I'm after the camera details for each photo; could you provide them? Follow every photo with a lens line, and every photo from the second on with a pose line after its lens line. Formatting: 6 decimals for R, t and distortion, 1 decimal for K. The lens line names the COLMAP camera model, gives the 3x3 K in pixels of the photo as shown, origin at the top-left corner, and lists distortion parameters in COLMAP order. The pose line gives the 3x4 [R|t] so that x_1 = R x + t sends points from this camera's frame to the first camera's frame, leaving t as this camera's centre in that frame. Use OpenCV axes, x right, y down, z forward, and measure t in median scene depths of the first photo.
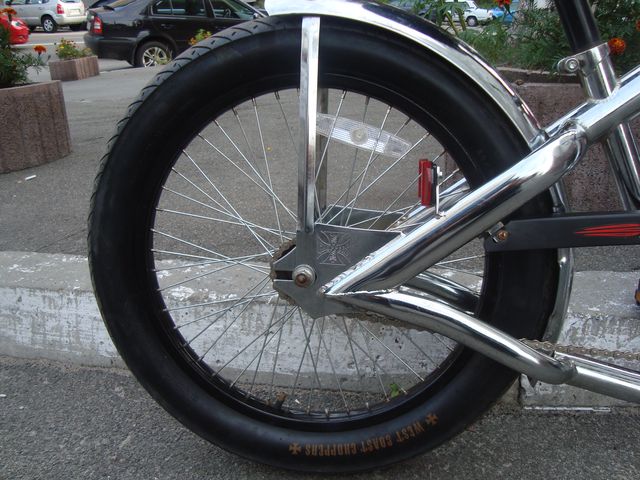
lens RADIAL K [[613.1, 0, 336.5], [0, 613.1, 250.7], [0, 0, 1]] dist [-0.130390, 0.000000]
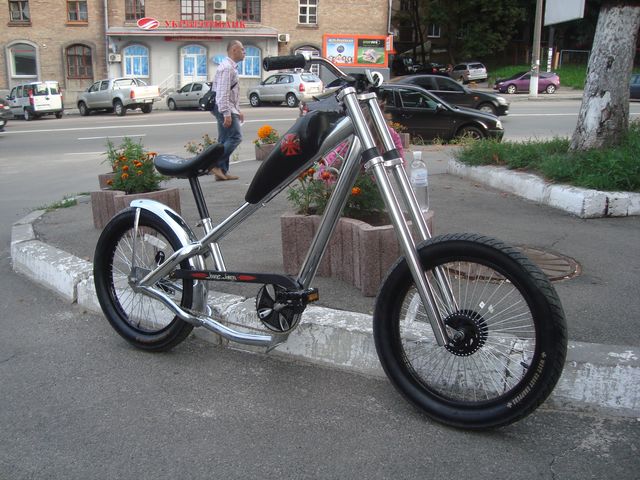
lens RADIAL K [[613.1, 0, 316.0], [0, 613.1, 248.6], [0, 0, 1]] dist [-0.130390, 0.000000]
pose [[0.912149, 0.076868, -0.402587, 1.742930], [-0.121696, 0.988753, -0.086940, 0.025394], [0.391376, 0.128295, 0.911244, -1.341690]]
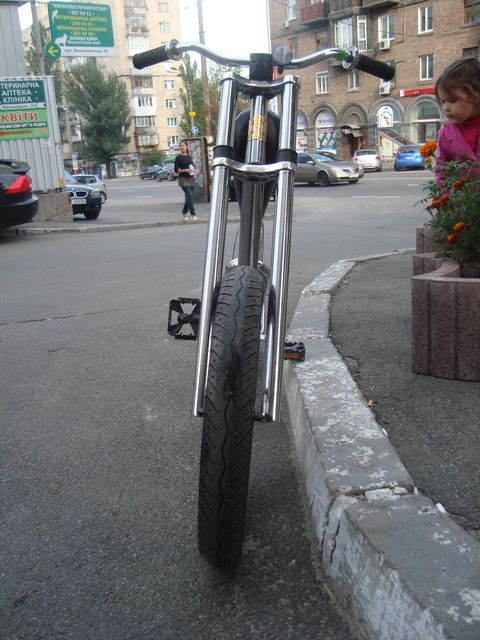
lens RADIAL K [[613.1, 0, 239.9], [0, 613.1, 321.8], [0, 0, 1]] dist [-0.130390, 0.000000]
pose [[0.086111, 0.233757, -0.968474, 2.680225], [-0.301862, 0.932513, 0.198237, -0.401971], [0.949455, 0.275276, 0.150862, 0.437845]]
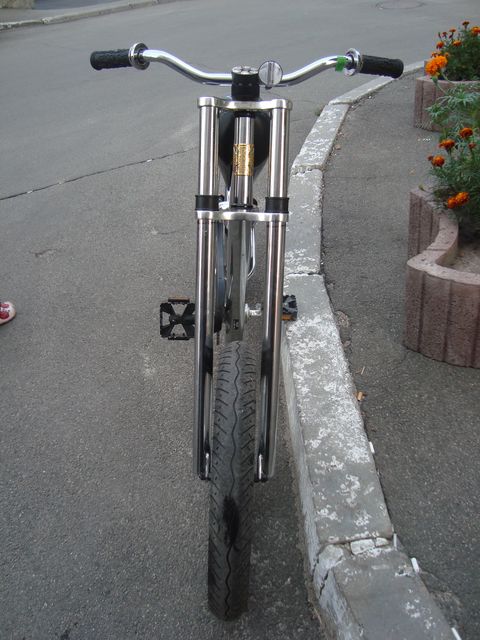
lens RADIAL K [[613.1, 0, 239.2], [0, 613.1, 326.7], [0, 0, 1]] dist [-0.130390, 0.000000]
pose [[0.117386, 0.585670, -0.802004, 2.377198], [-0.266836, 0.796490, 0.542588, -1.029772], [0.956566, 0.150311, 0.249774, 0.279756]]
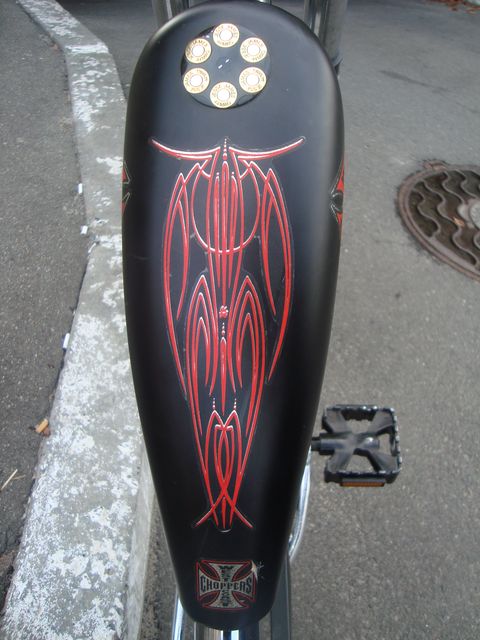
lens RADIAL K [[613.1, 0, 255.6], [0, 613.1, 322.5], [0, 0, 1]] dist [-0.130390, 0.000000]
pose [[-0.090380, -0.737695, 0.669057, 0.394395], [0.224556, 0.639412, 0.735342, -0.808731], [-0.970261, 0.216701, 0.107864, 0.579225]]
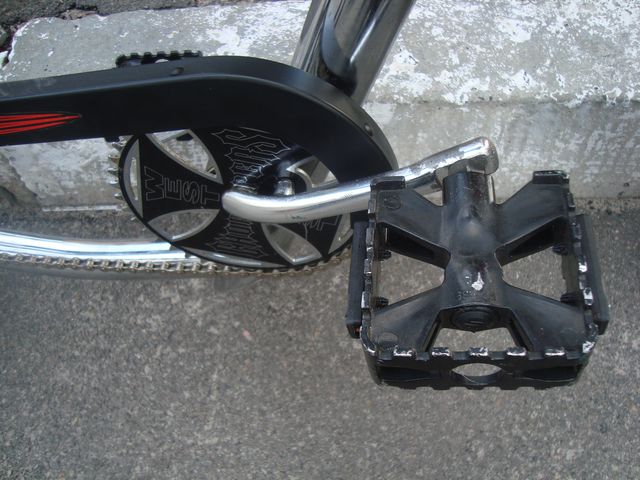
lens RADIAL K [[613.1, 0, 329.9], [0, 613.1, 254.0], [0, 0, 1]] dist [-0.130390, 0.000000]
pose [[0.995551, -0.069508, -0.063612, 0.800635], [0.094193, 0.751122, 0.653409, -0.214339], [0.002363, -0.656494, 0.754328, 0.329560]]
